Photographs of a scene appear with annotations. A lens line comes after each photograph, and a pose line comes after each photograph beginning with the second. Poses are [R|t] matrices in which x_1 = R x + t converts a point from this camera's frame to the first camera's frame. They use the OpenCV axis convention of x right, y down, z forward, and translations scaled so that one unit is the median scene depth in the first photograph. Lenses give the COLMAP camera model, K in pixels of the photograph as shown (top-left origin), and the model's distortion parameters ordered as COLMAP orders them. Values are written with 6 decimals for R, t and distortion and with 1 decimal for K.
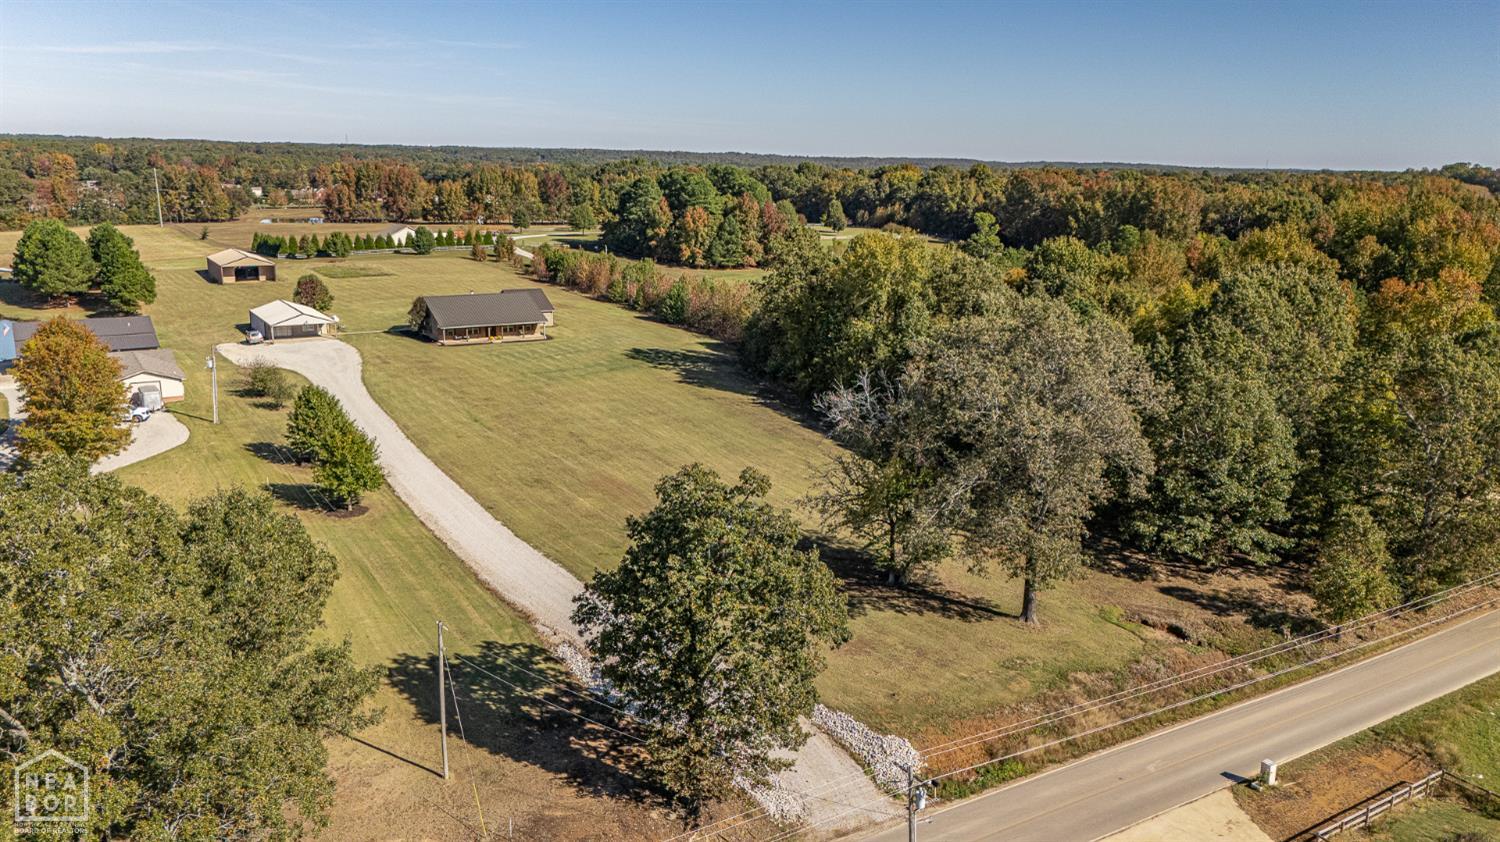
lens RADIAL K [[1098.4, 0, 758.1], [0, 1098.4, 422.1], [0, 0, 1]] dist [0.071732, -0.043598]
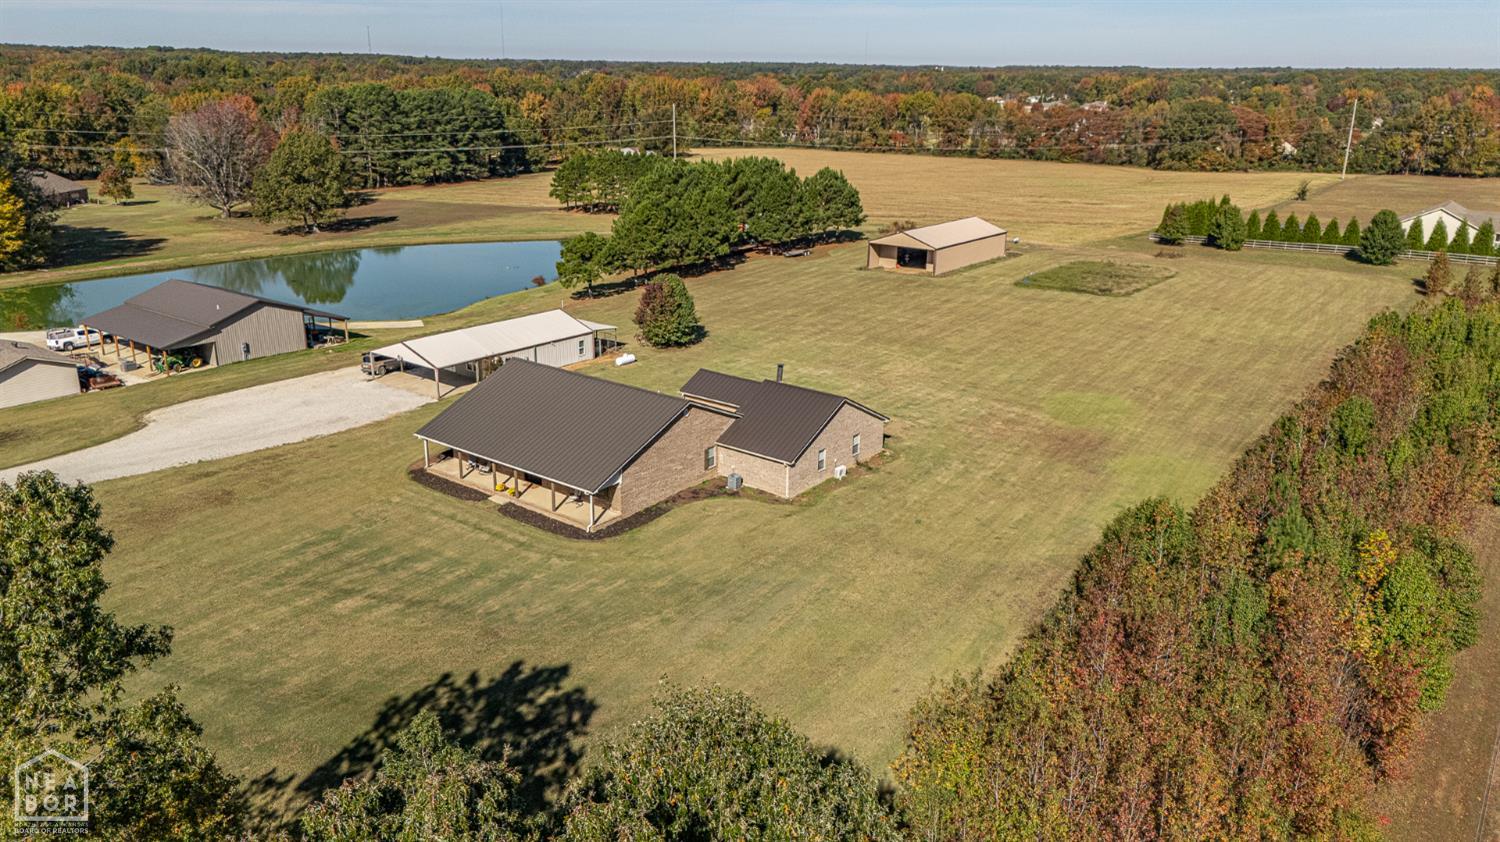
lens RADIAL K [[1098.4, 0, 750.3], [0, 1098.4, 421.2], [0, 0, 1]] dist [0.071732, -0.043598]
pose [[0.333268, 0.272953, -0.902457, 0.087758], [-0.227496, 0.952175, 0.203979, -0.115991], [0.914974, 0.137326, 0.379425, 0.521038]]
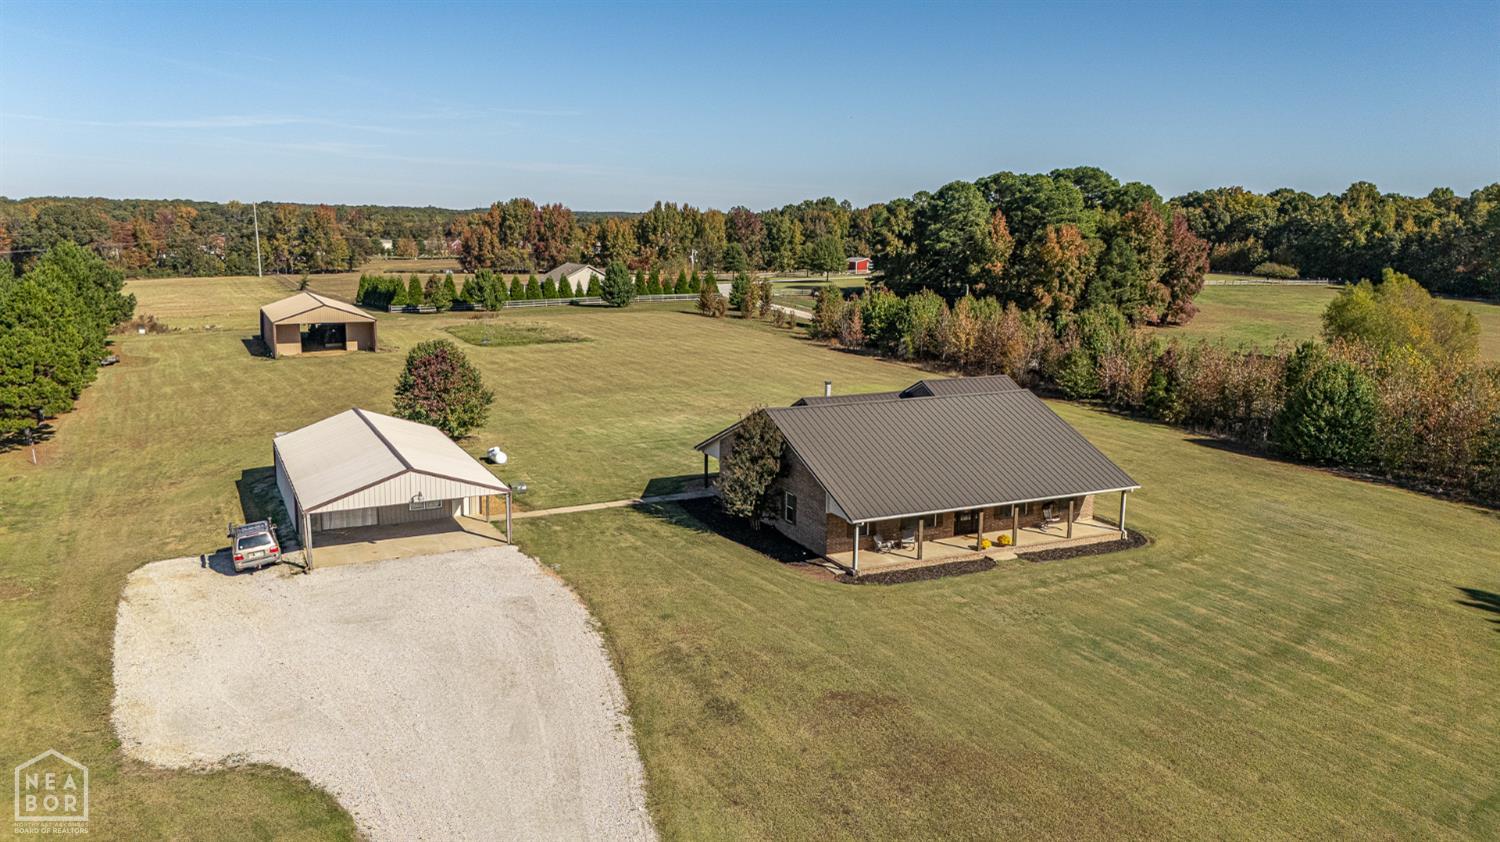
lens RADIAL K [[1098.4, 0, 754.4], [0, 1098.4, 433.1], [0, 0, 1]] dist [0.071732, -0.043598]
pose [[0.994385, 0.012131, -0.105121, -0.154634], [-0.017066, 0.998788, -0.046176, -0.051823], [0.104434, 0.047711, 0.993387, 0.386025]]
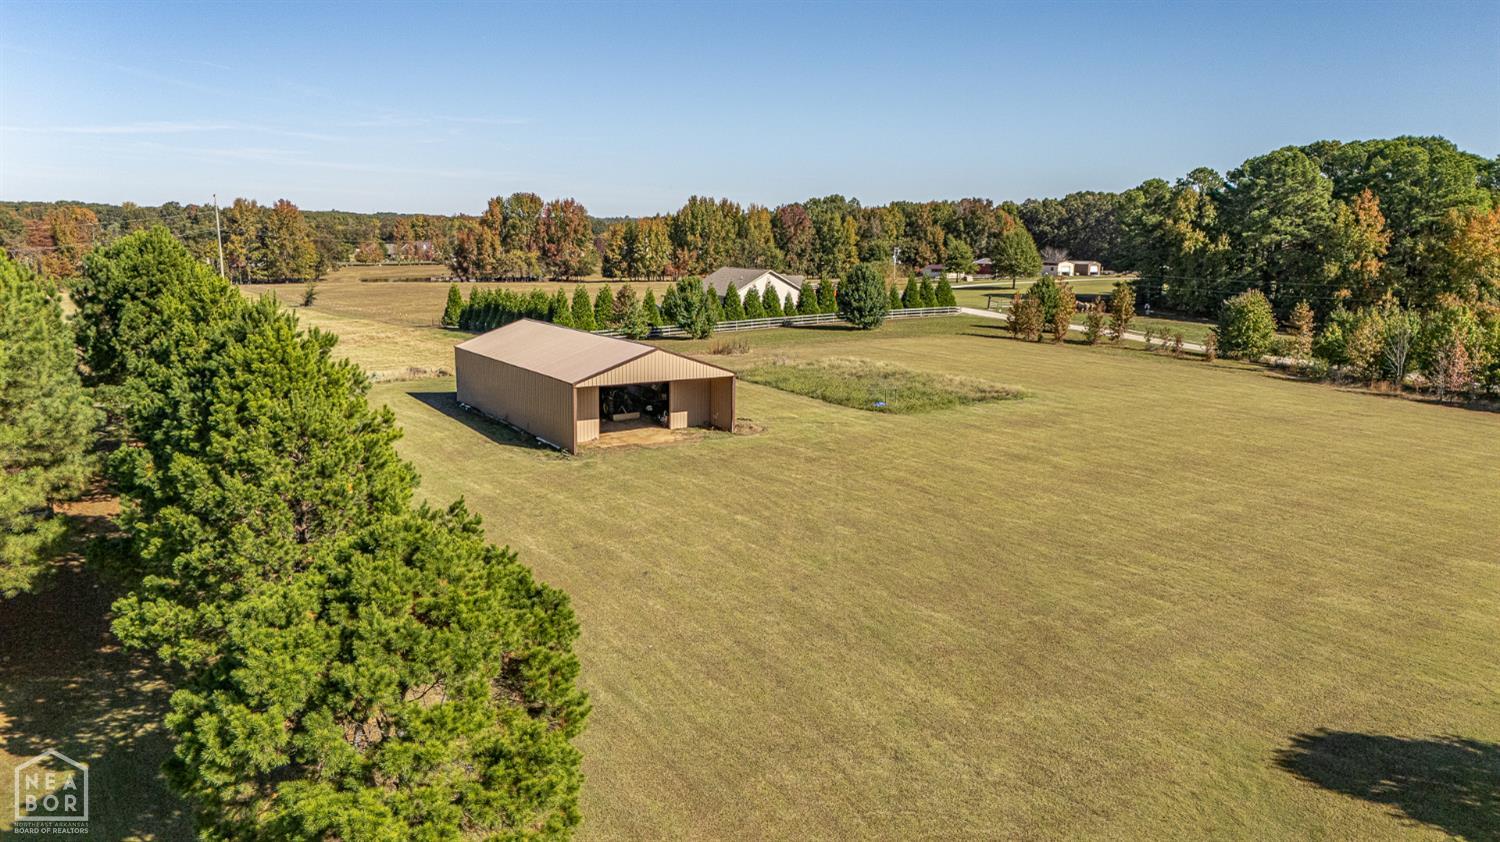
lens RADIAL K [[1098.4, 0, 747.5], [0, 1098.4, 416.4], [0, 0, 1]] dist [0.071732, -0.043598]
pose [[0.999785, -0.006943, -0.019543, -0.325501], [0.005634, 0.997787, -0.066252, -0.086140], [0.019960, 0.066128, 0.997611, 0.554812]]
